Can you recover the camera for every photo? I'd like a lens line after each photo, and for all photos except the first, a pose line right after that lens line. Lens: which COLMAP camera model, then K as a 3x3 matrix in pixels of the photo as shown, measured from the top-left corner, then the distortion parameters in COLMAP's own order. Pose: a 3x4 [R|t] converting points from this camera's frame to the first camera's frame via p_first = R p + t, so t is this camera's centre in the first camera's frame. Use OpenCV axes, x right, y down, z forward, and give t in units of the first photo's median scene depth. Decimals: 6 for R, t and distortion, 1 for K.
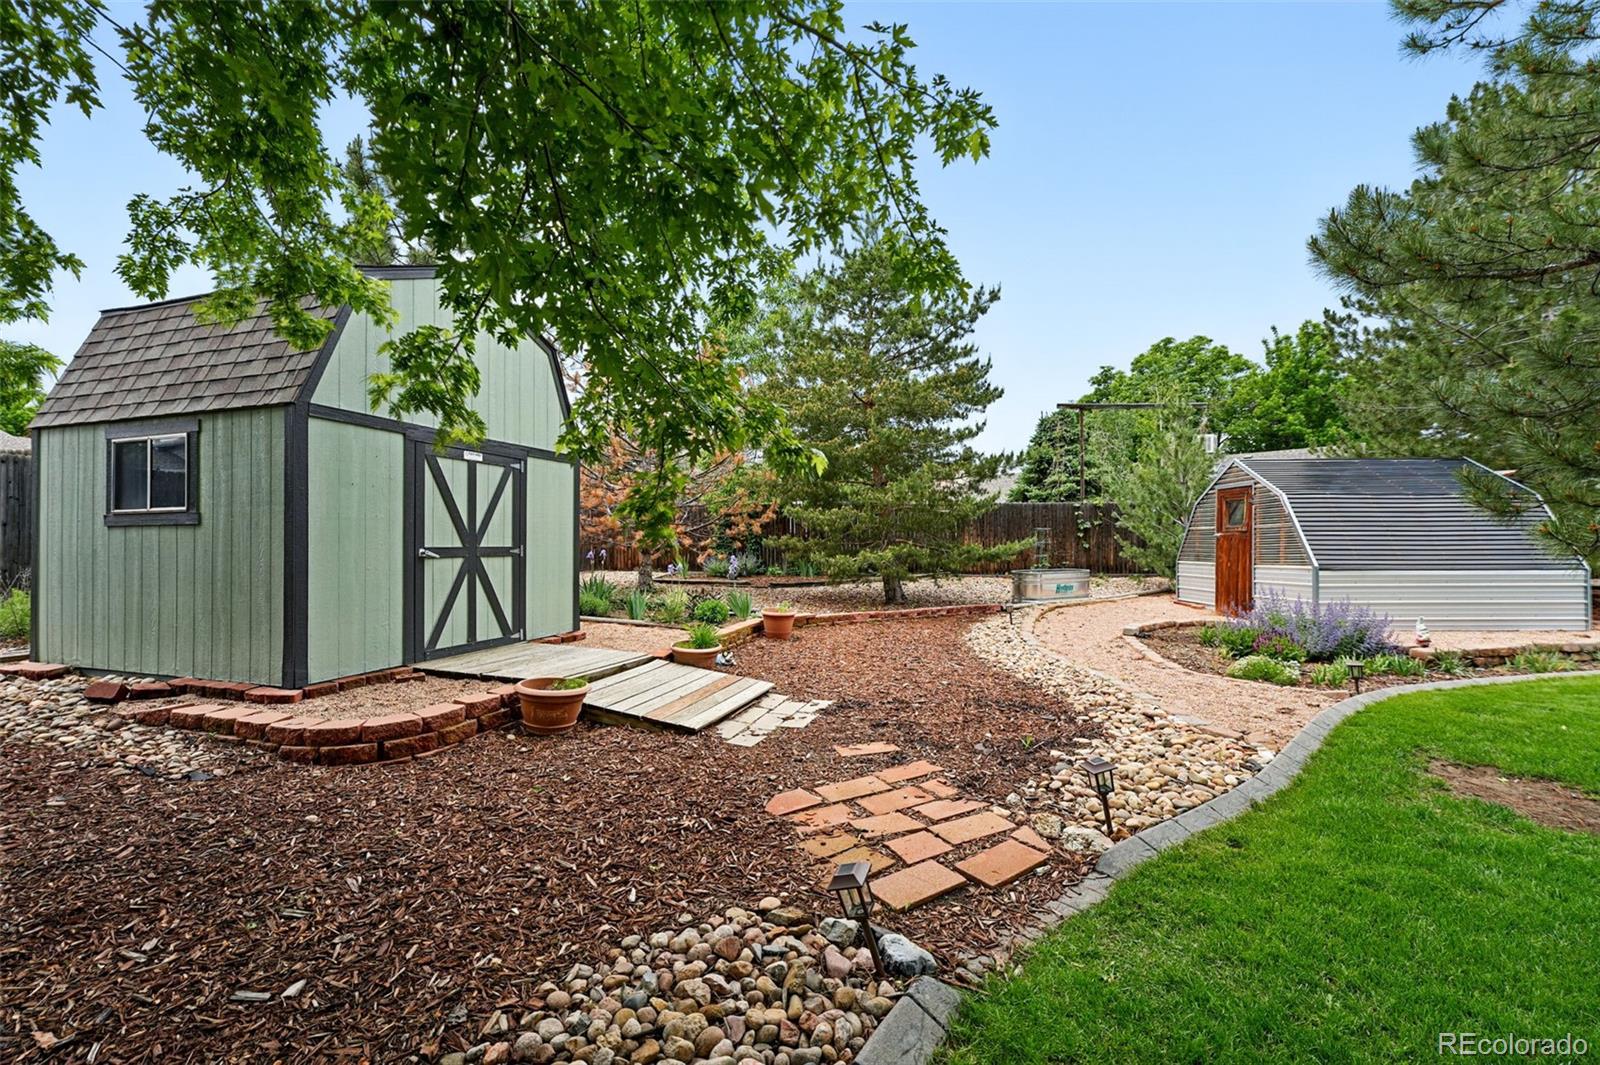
lens RADIAL K [[665.7, 0, 827.9], [0, 665.7, 538.3], [0, 0, 1]] dist [-0.001383, 0.000649]
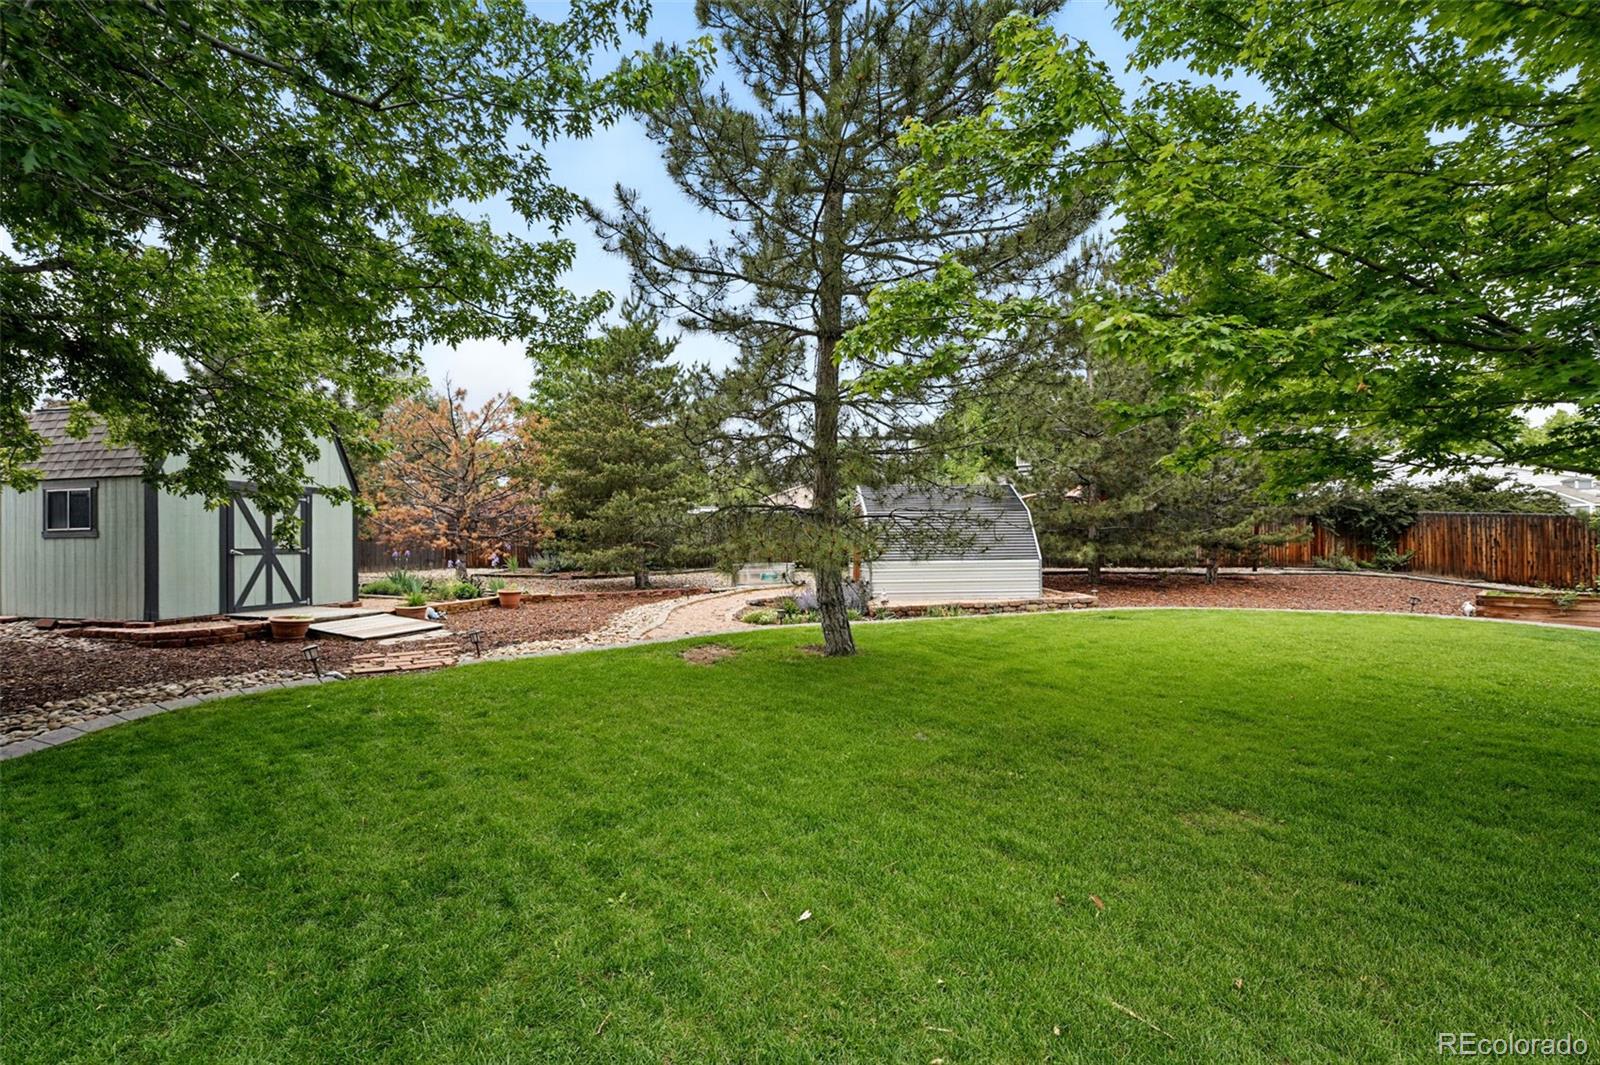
lens RADIAL K [[665.7, 0, 811.8], [0, 665.7, 539.5], [0, 0, 1]] dist [-0.001383, 0.000649]
pose [[0.998149, -0.006373, 0.060481, 0.766831], [0.006495, 0.999977, -0.001826, 0.002469], [-0.060468, 0.002215, 0.998168, -0.801933]]
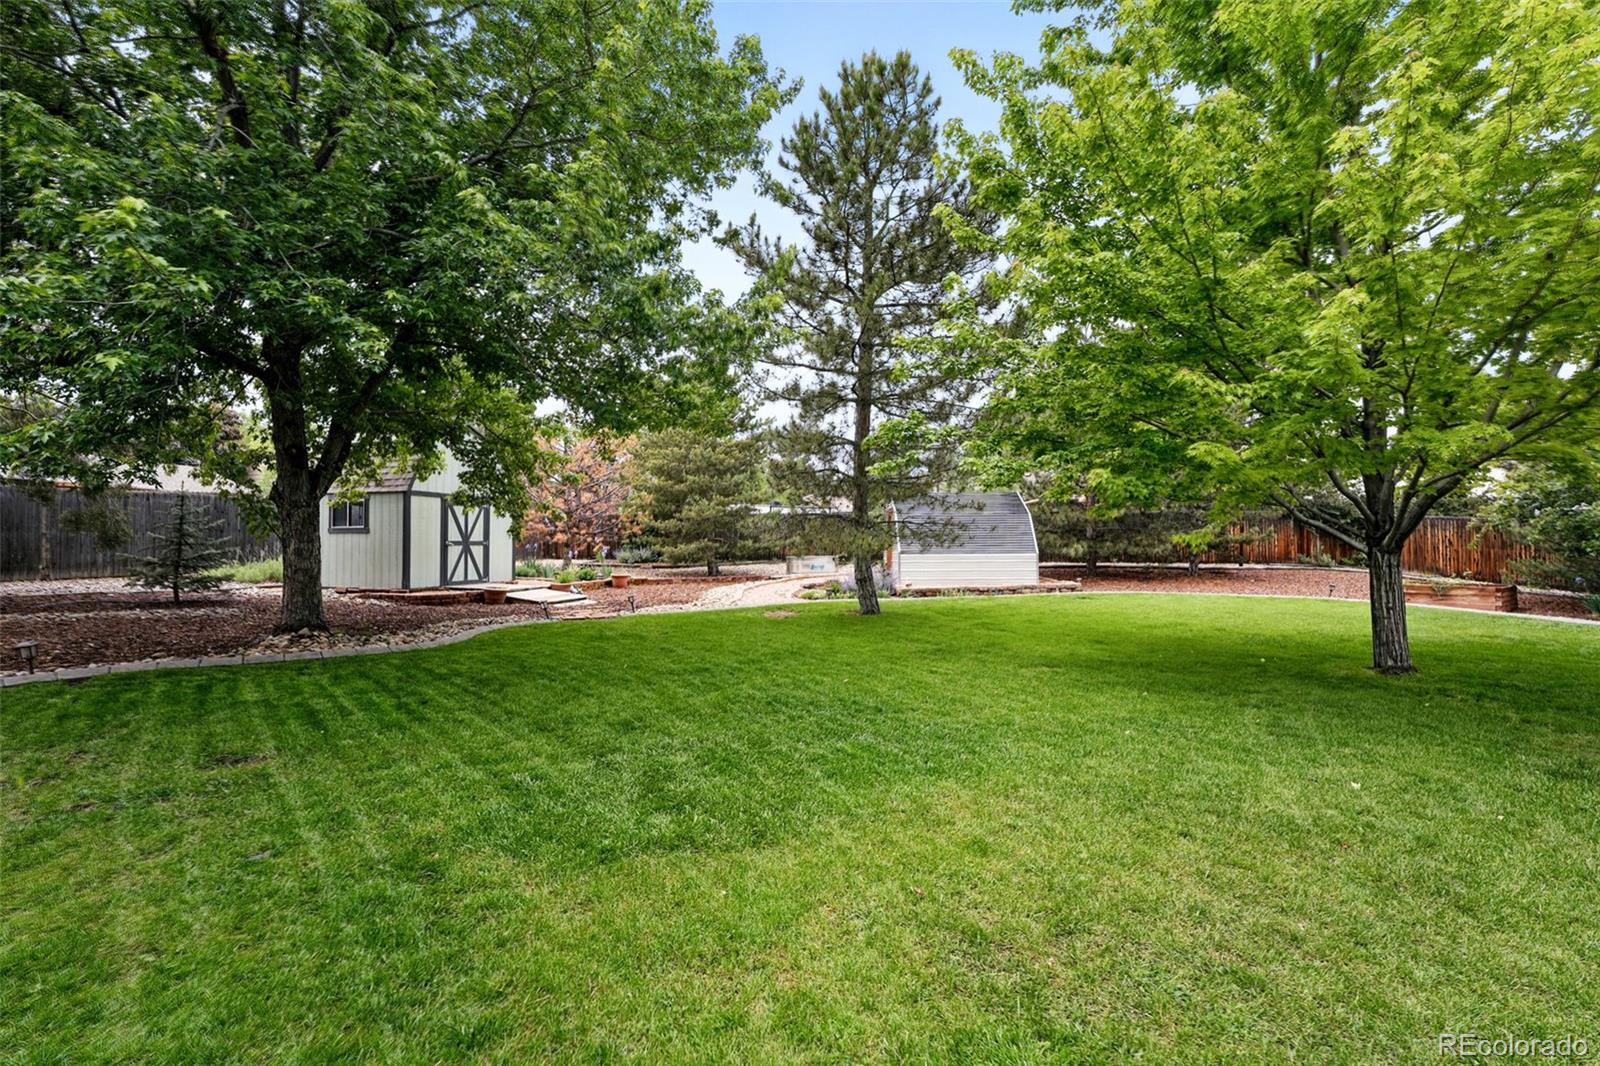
lens RADIAL K [[665.7, 0, 803.6], [0, 665.7, 537.9], [0, 0, 1]] dist [-0.001383, 0.000649]
pose [[0.999894, -0.001074, -0.014539, 0.736622], [0.001075, 0.999999, 0.000038, 0.003318], [0.014539, -0.000054, 0.999894, -1.420578]]
